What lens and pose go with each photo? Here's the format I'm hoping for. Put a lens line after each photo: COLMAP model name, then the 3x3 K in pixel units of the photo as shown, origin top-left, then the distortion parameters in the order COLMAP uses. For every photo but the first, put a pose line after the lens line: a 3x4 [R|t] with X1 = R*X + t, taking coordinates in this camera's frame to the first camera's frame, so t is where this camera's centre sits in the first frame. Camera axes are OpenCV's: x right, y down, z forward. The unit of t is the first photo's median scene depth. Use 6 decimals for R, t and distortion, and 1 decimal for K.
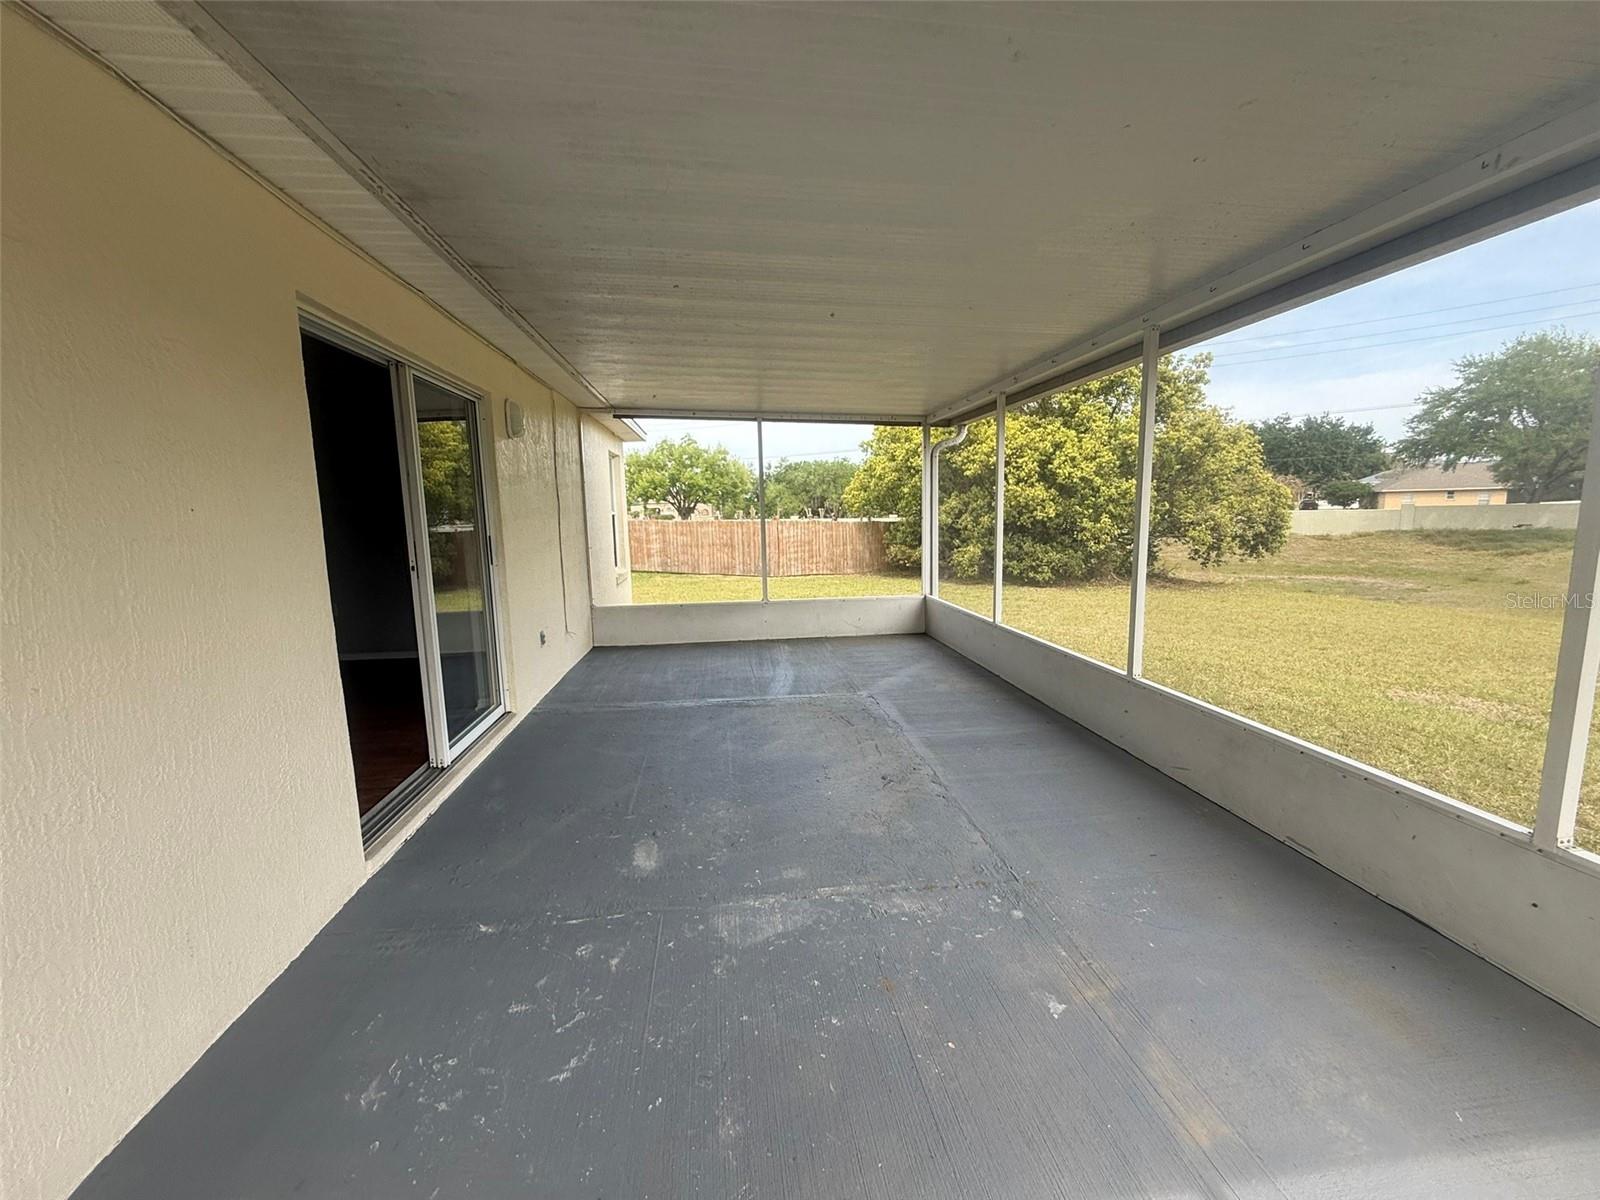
lens RADIAL K [[638.4, 0, 796.5], [0, 638.4, 602.5], [0, 0, 1]] dist [0.001961, 0.001605]
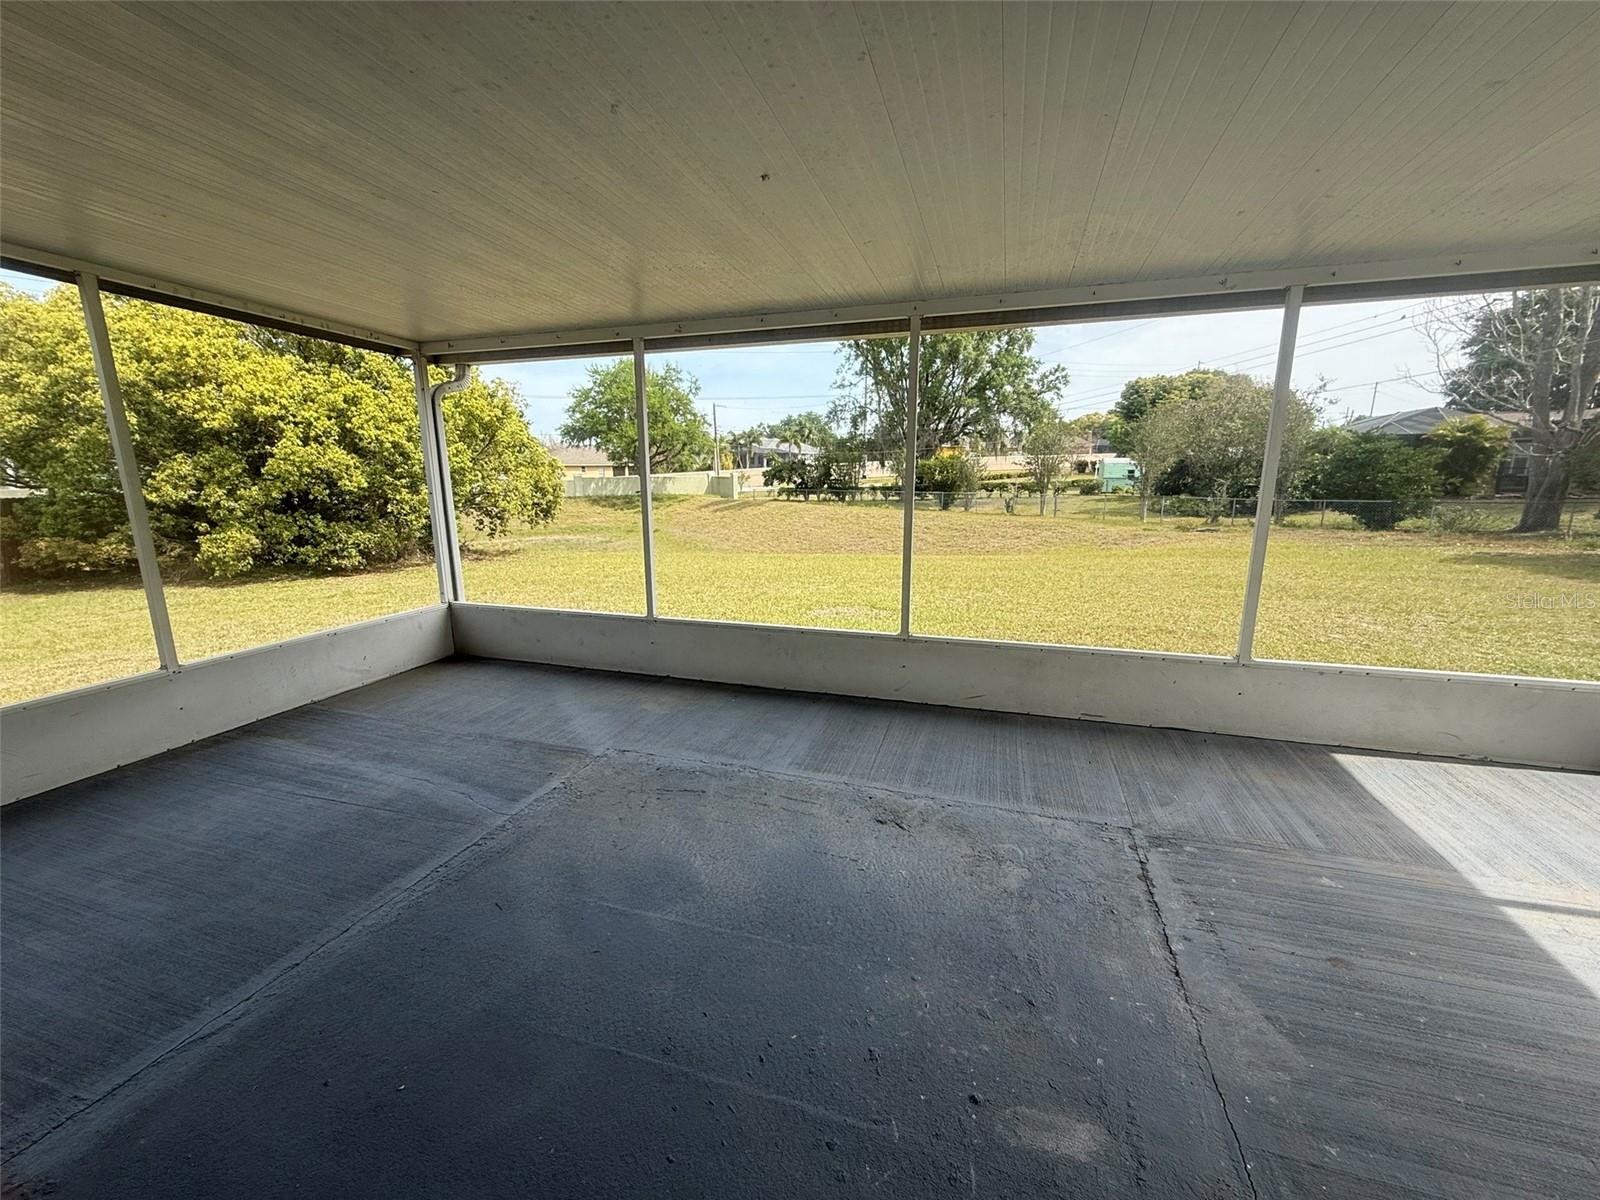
lens RADIAL K [[638.4, 0, 800.9], [0, 638.4, 597.3], [0, 0, 1]] dist [0.001961, 0.001605]
pose [[0.418760, -0.161051, 0.893702, -0.119530], [0.125969, 0.984935, 0.118466, -0.023109], [-0.899317, 0.062970, 0.432739, 0.150811]]
